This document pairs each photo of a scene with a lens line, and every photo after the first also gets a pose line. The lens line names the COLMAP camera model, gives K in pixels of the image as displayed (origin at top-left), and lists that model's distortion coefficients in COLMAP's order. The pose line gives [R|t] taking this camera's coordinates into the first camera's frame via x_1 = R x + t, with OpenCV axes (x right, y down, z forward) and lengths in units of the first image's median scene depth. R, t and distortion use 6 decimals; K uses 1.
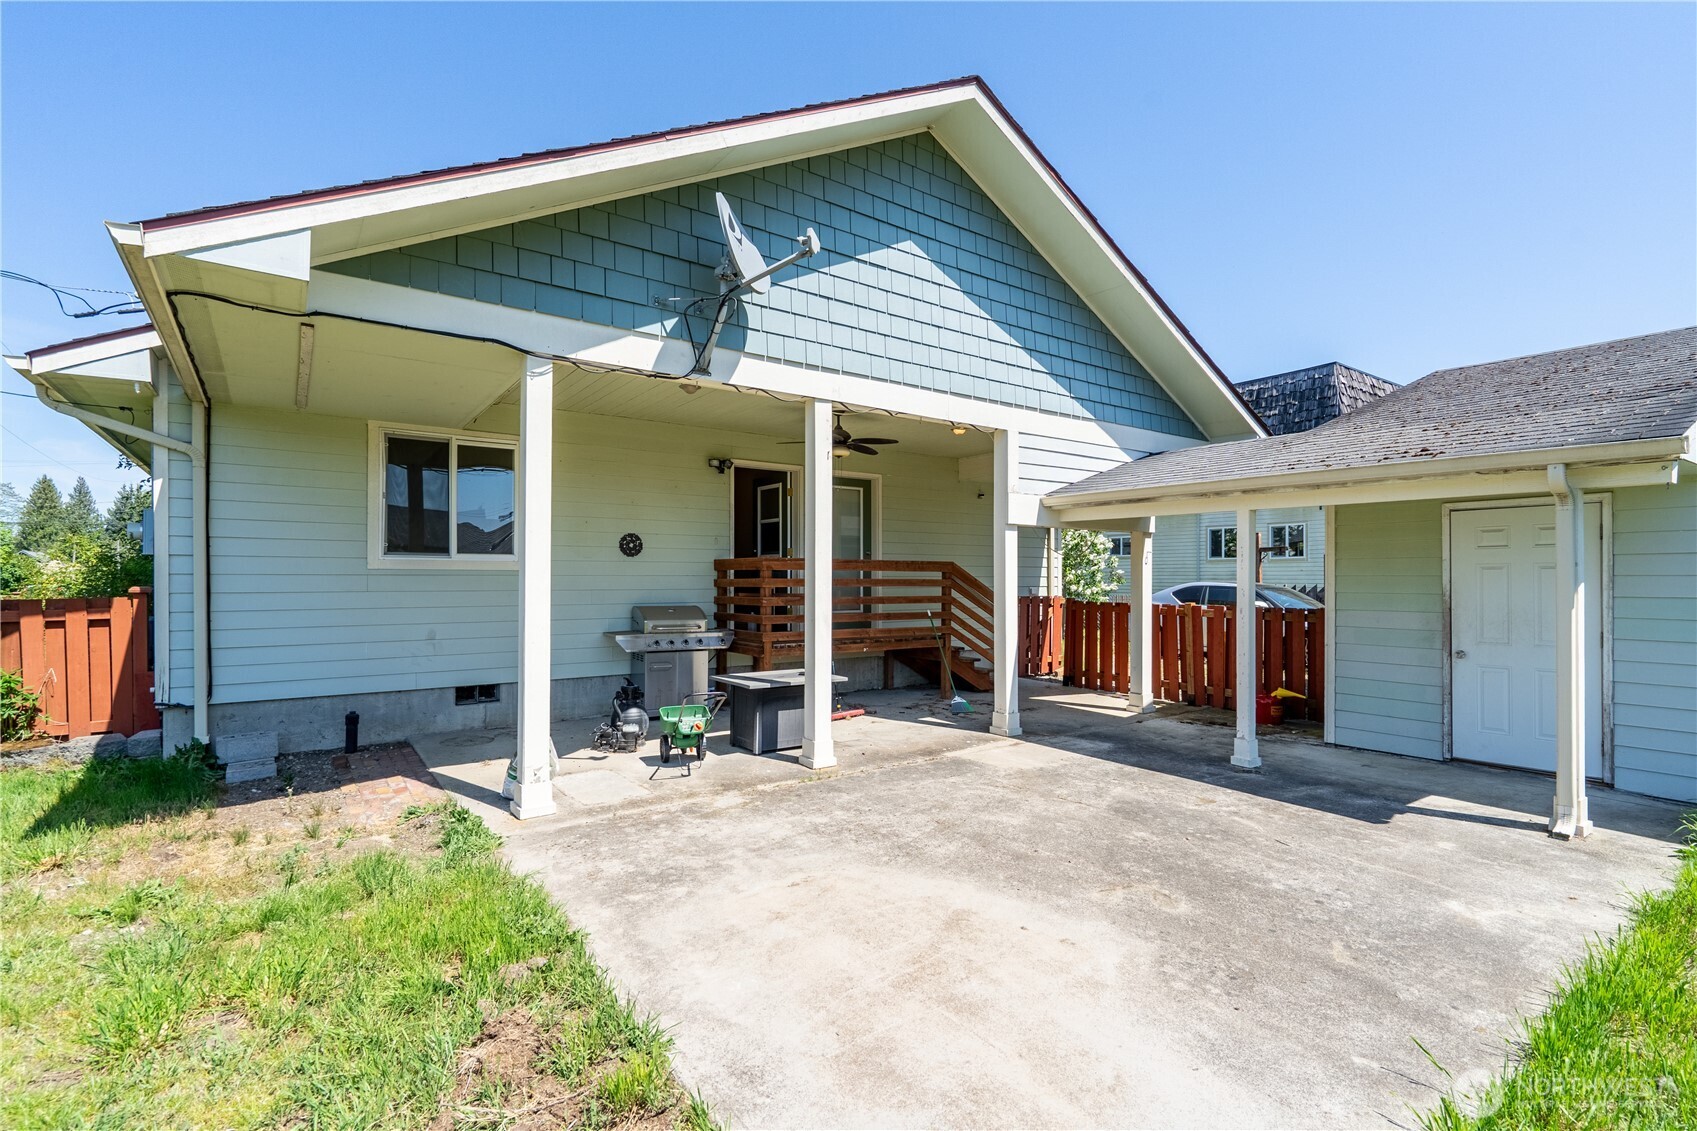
lens RADIAL K [[781.1, 0, 814.6], [0, 781.1, 573.2], [0, 0, 1]] dist [0.001081, -0.000081]
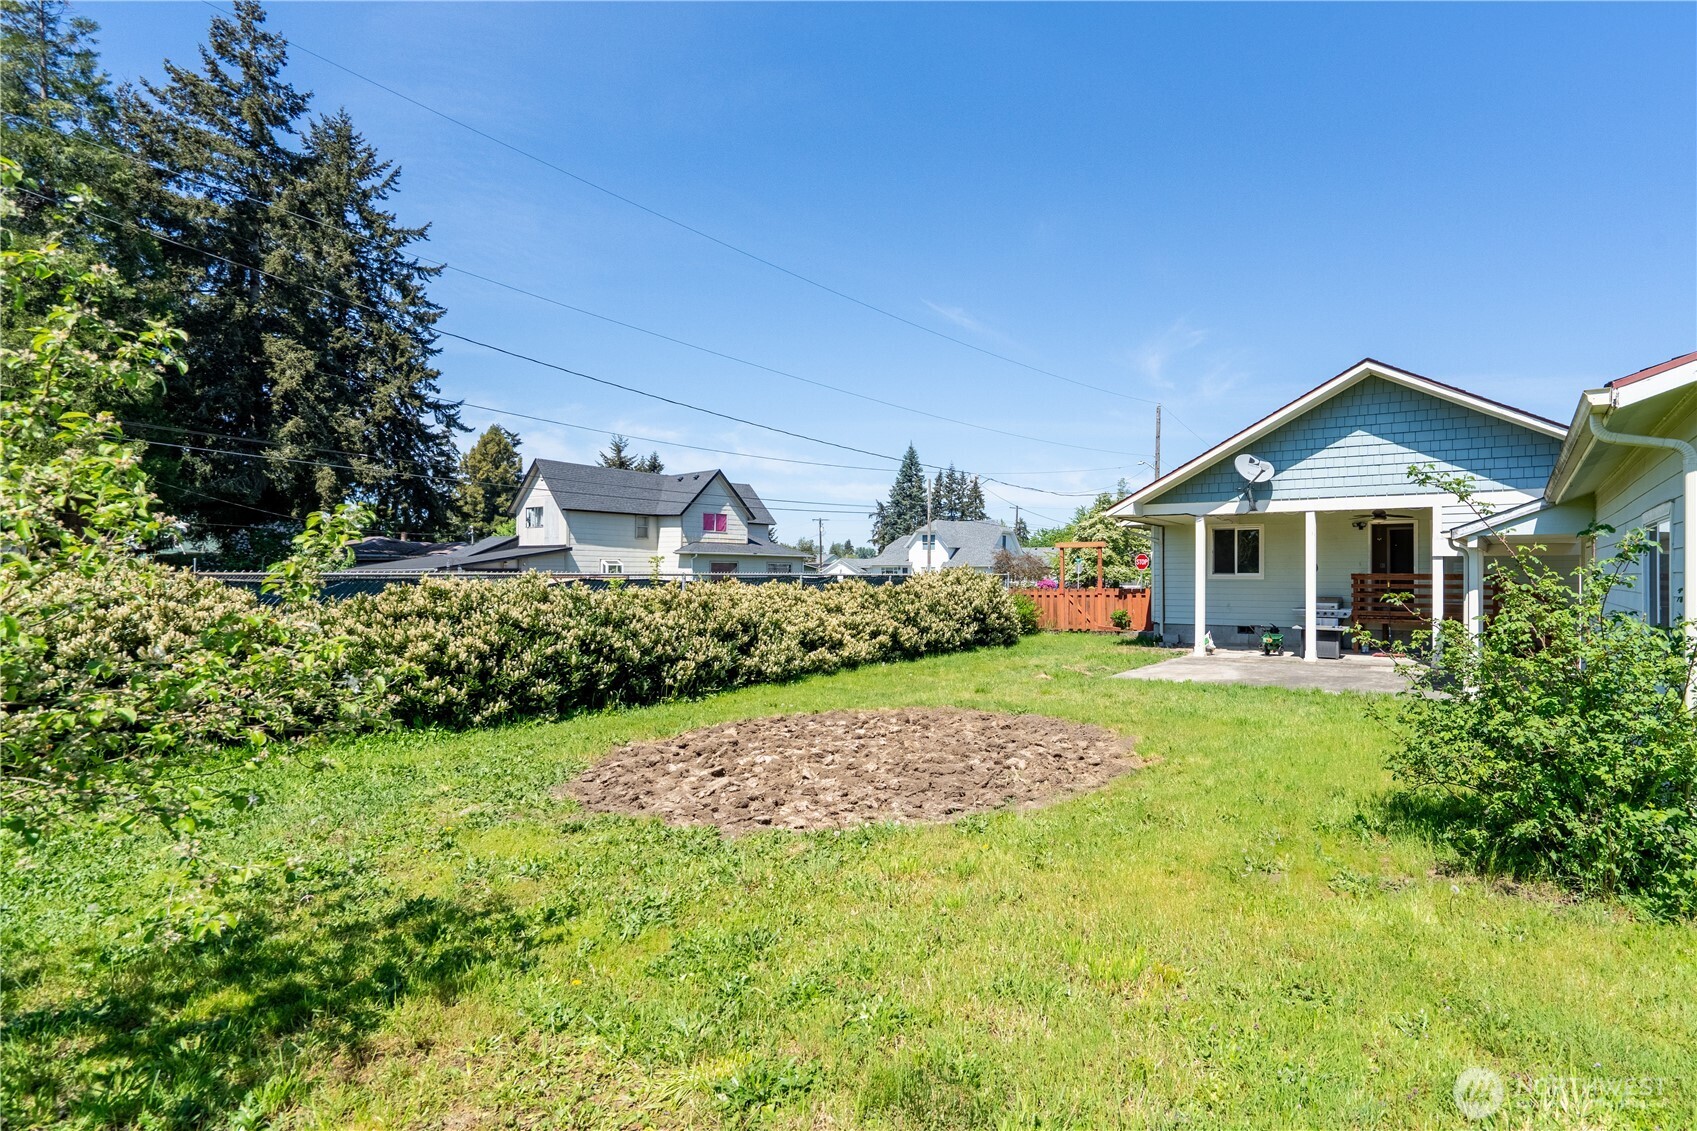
lens RADIAL K [[781.1, 0, 971.3], [0, 781.1, 561.1], [0, 0, 1]] dist [0.001081, -0.000081]
pose [[0.373932, -0.019737, -0.927246, 1.691251], [0.008820, 0.999804, -0.017725, -0.029496], [0.927414, -0.001550, 0.374033, -0.802677]]
